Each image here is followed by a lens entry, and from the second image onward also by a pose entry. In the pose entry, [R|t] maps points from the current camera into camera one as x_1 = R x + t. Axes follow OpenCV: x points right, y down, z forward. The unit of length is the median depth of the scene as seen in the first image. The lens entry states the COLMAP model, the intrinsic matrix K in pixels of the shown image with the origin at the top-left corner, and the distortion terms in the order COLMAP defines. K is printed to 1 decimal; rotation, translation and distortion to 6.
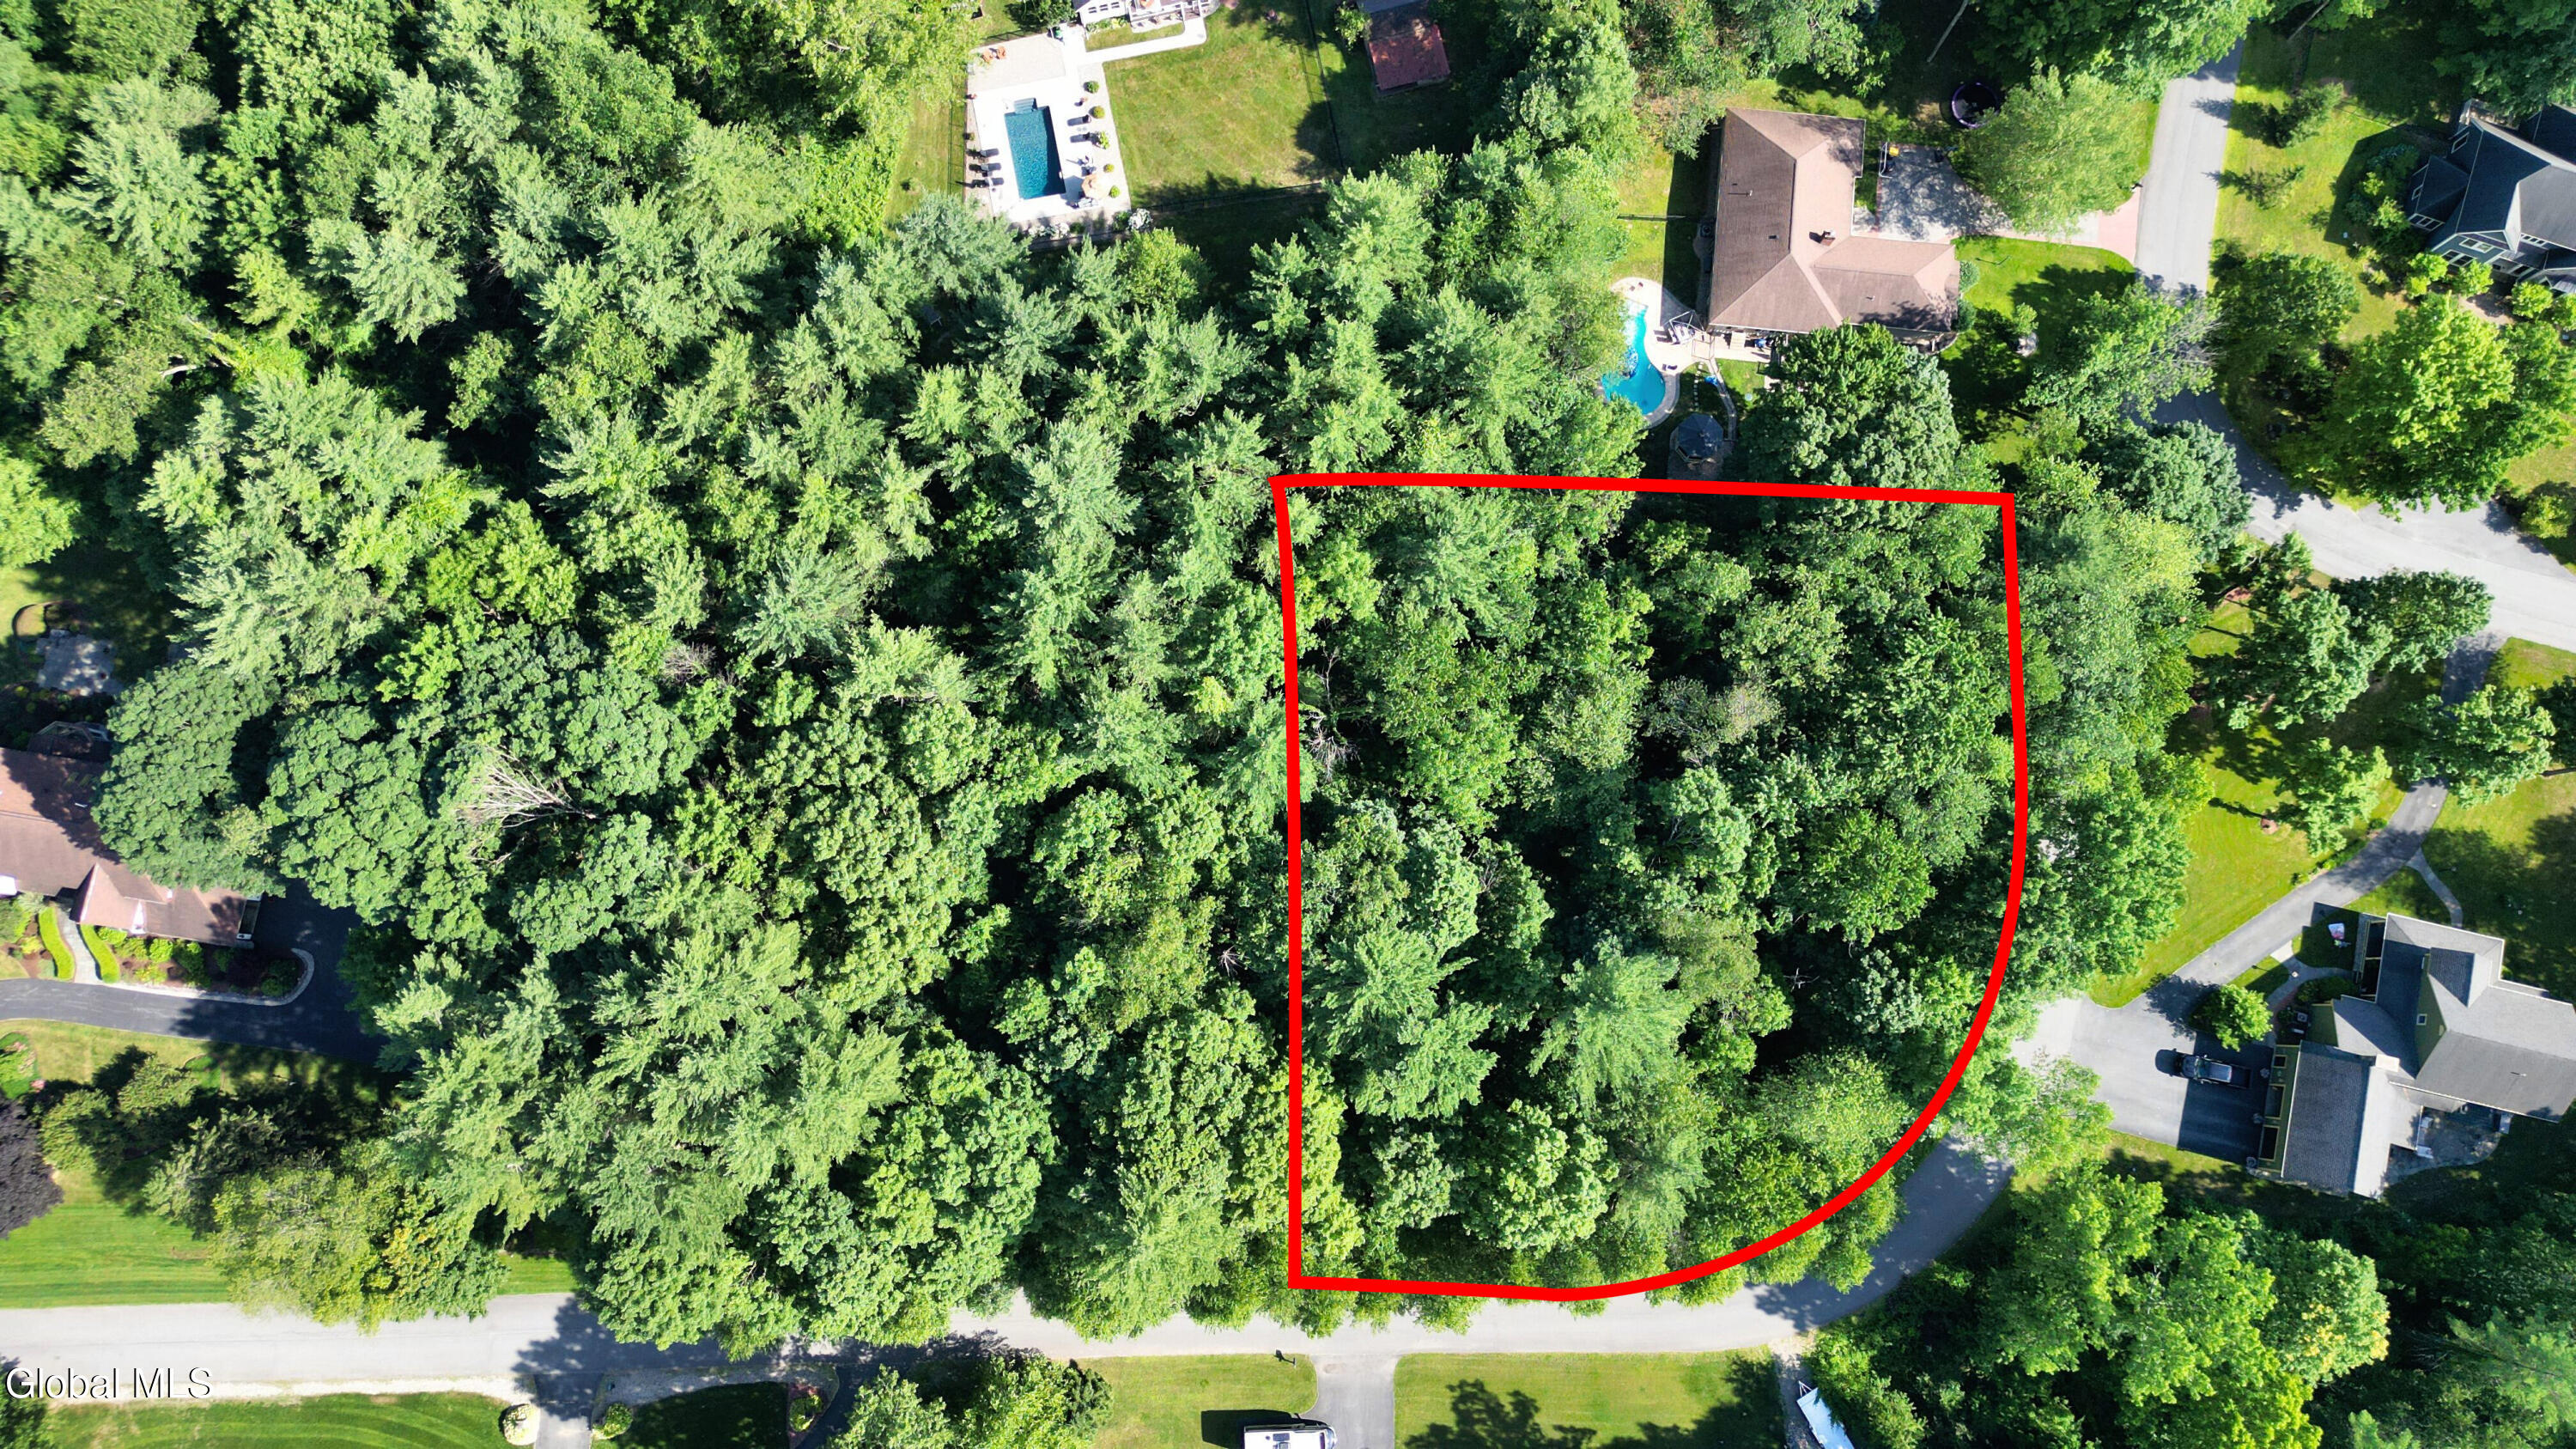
lens RADIAL K [[1828.1, 0, 1280.0], [0, 1828.1, 726.6], [0, 0, 1]] dist [0.075968, -0.001991]
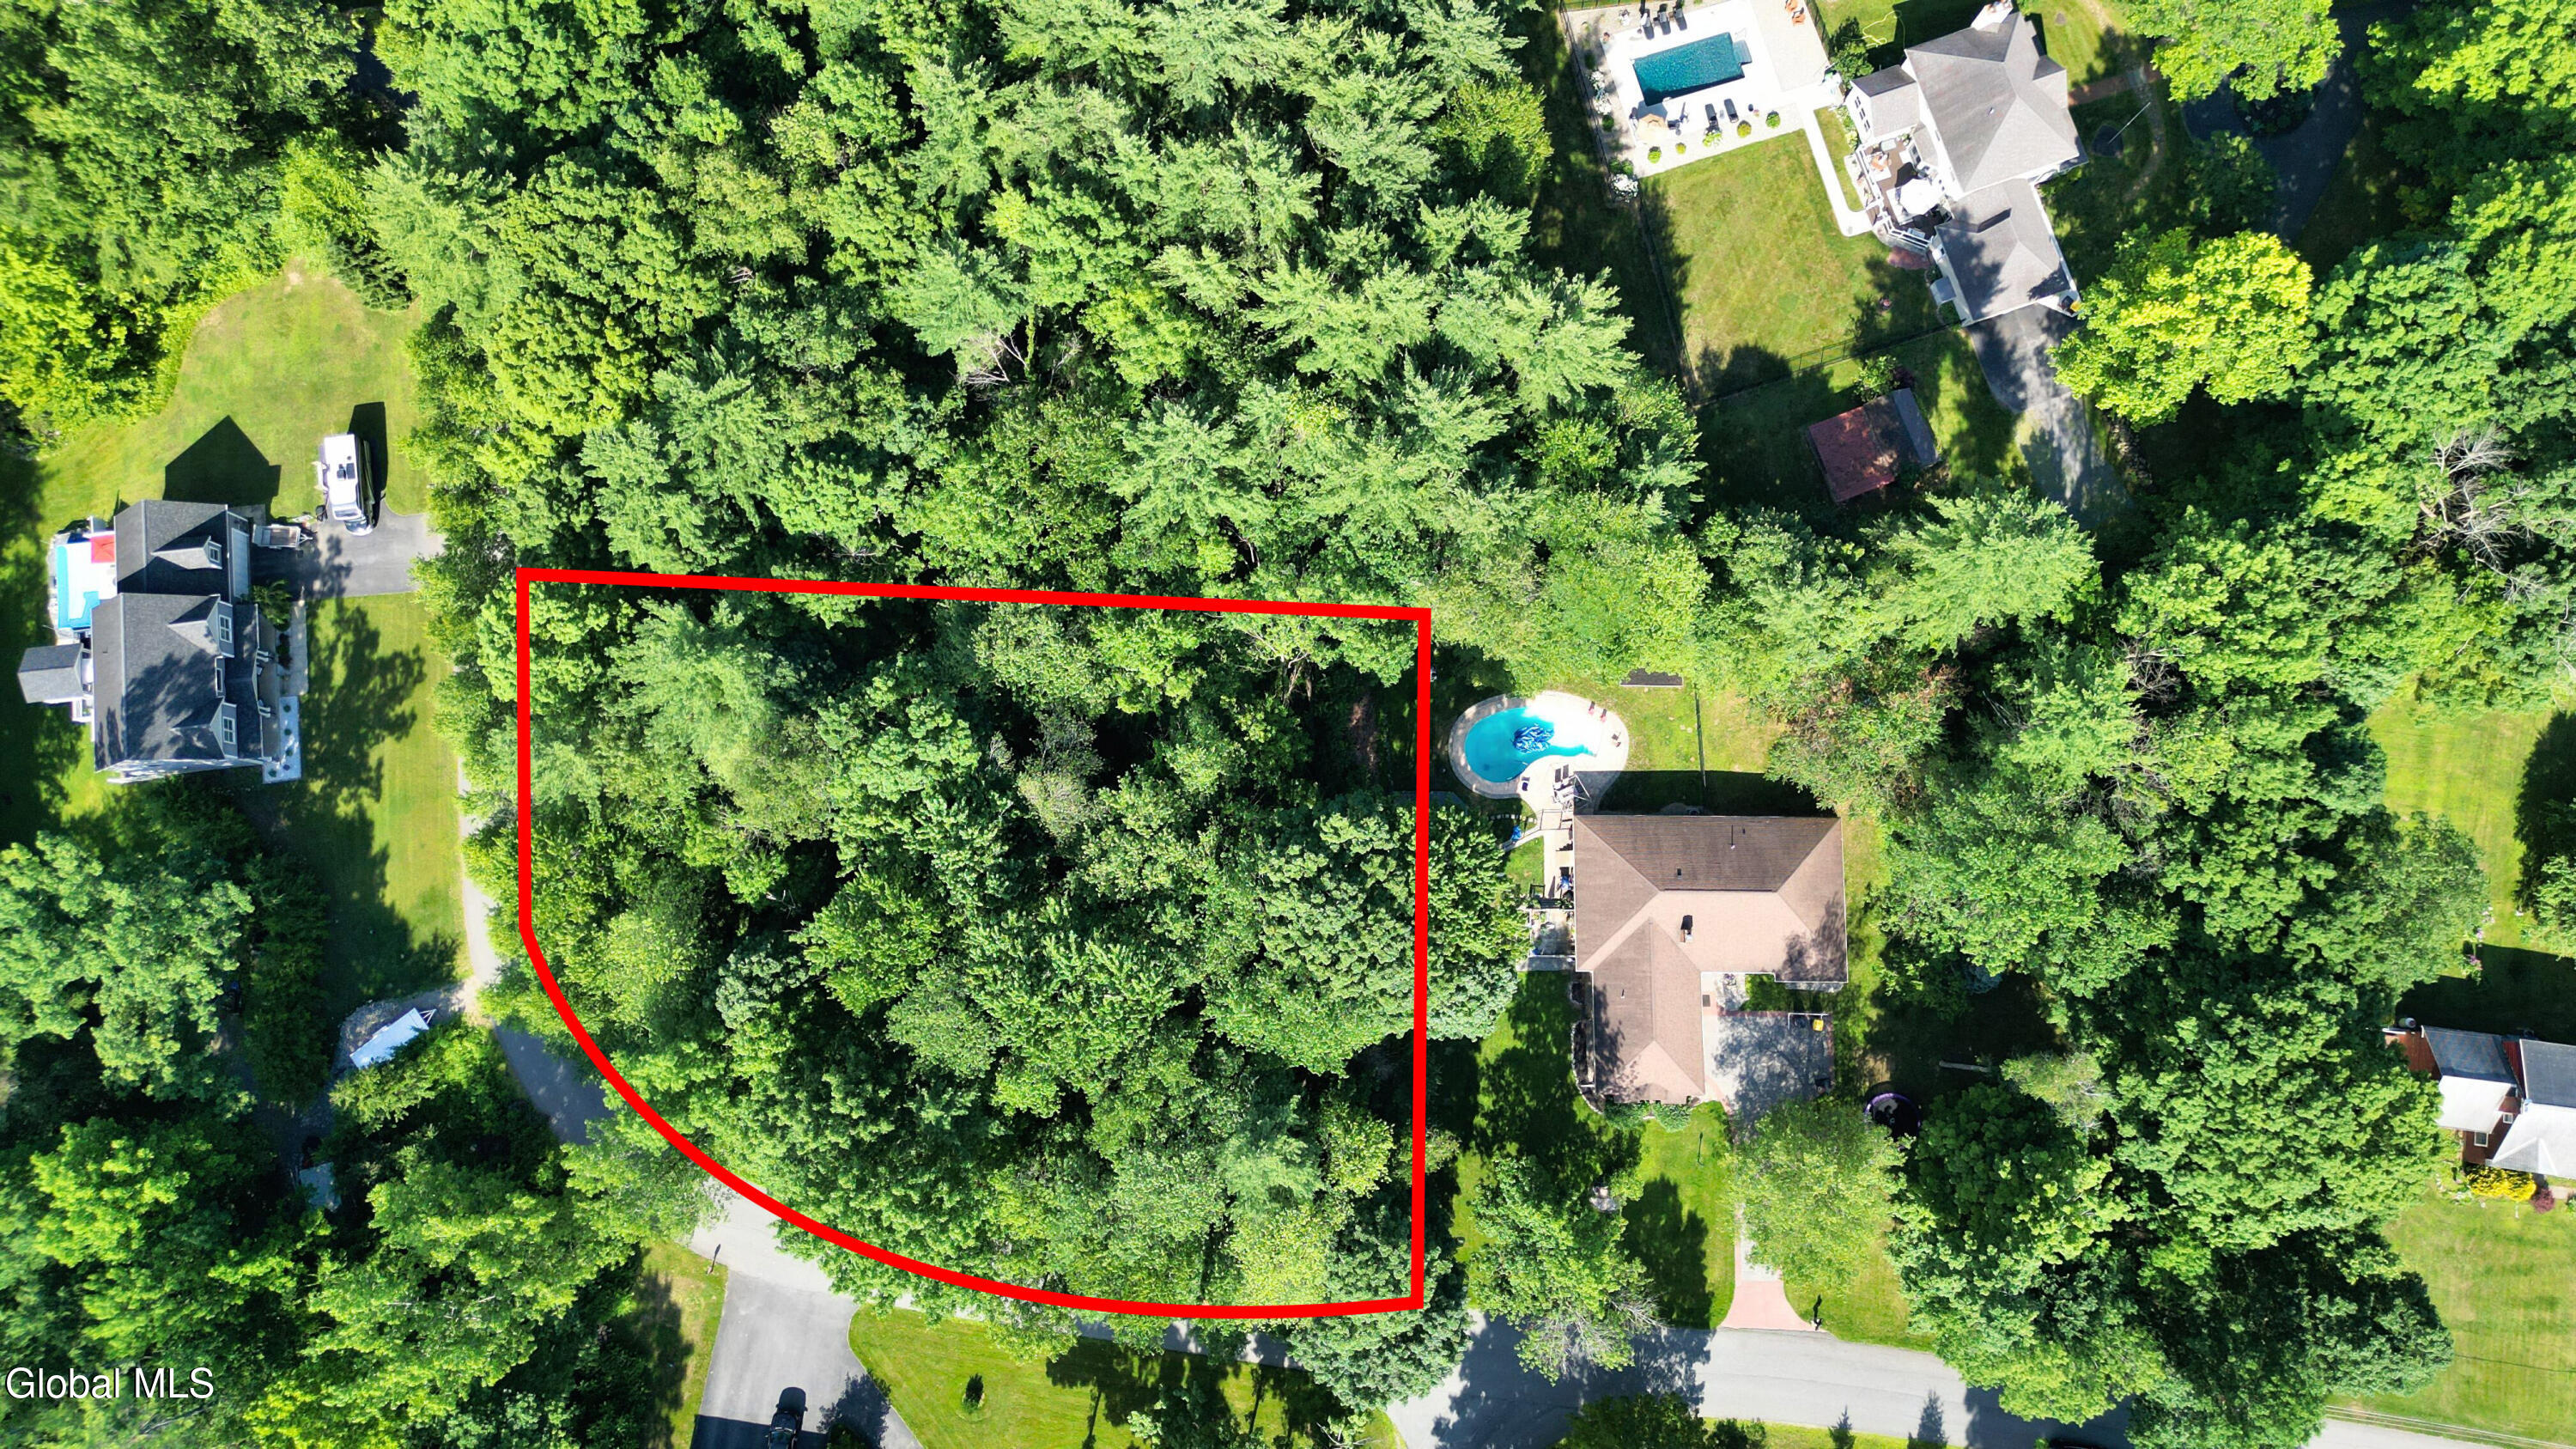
lens RADIAL K [[1828.1, 0, 1280.0], [0, 1828.1, 726.6], [0, 0, 1]] dist [0.075968, -0.001991]
pose [[0.095212, 0.984631, -0.146415, 0.317769], [-0.982867, 0.116304, 0.142988, -0.219263], [0.157818, 0.130292, 0.978835, 0.127797]]
